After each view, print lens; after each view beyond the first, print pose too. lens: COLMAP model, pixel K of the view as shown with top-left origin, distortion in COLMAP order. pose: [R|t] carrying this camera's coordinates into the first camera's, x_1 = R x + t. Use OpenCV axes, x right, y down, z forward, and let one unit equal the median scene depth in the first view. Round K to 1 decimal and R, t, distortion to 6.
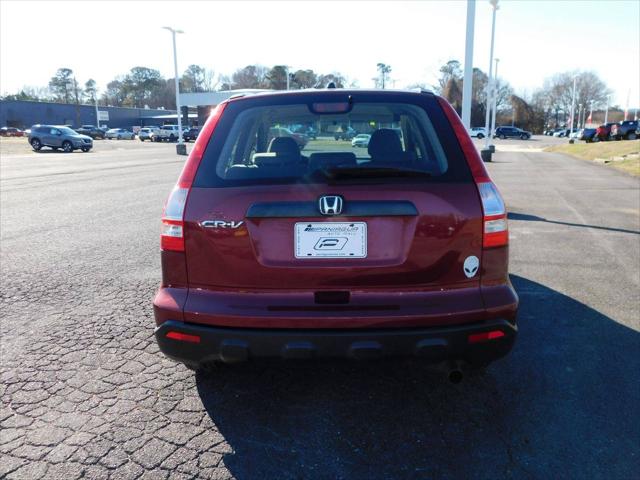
lens RADIAL K [[523.7, 0, 320.0], [0, 523.7, 240.0], [0, 0, 1]] dist [-0.004331, -0.002202]
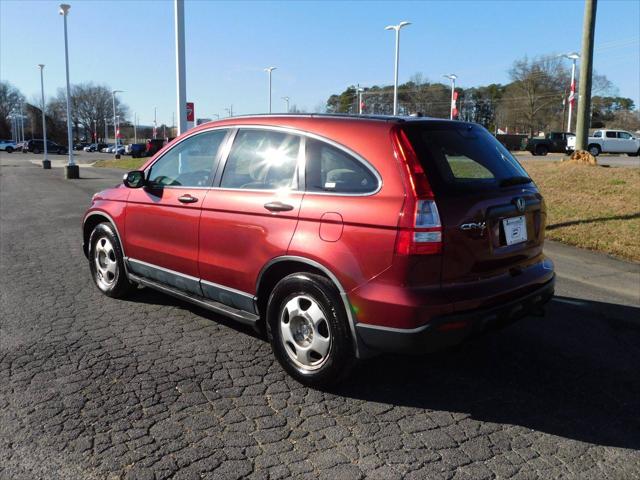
lens RADIAL K [[560.3, 0, 320.0], [0, 560.3, 240.0], [0, 0, 1]] dist [-0.010080, 0.003520]
pose [[0.662632, -0.104068, 0.741680, -1.402749], [0.131587, 0.991072, 0.021499, -0.072873], [-0.737295, 0.083349, 0.670410, 0.376463]]
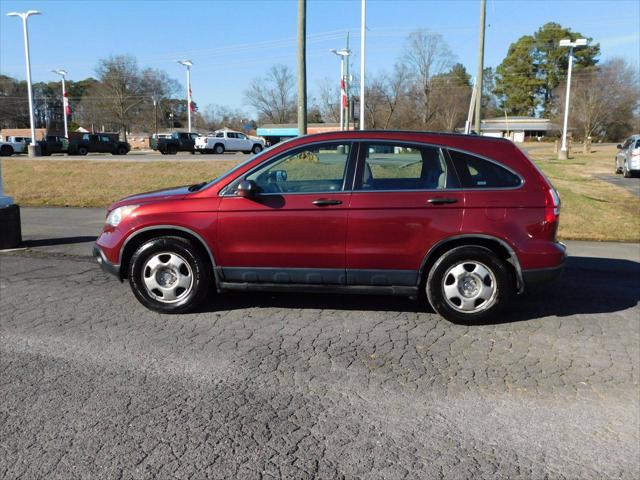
lens RADIAL K [[560.3, 0, 320.0], [0, 560.3, 240.0], [0, 0, 1]] dist [-0.010080, 0.003520]
pose [[0.001525, -0.149860, 0.988706, -2.448195], [0.195278, 0.969717, 0.146681, -0.405520], [-0.980747, 0.192849, 0.030744, 1.899590]]
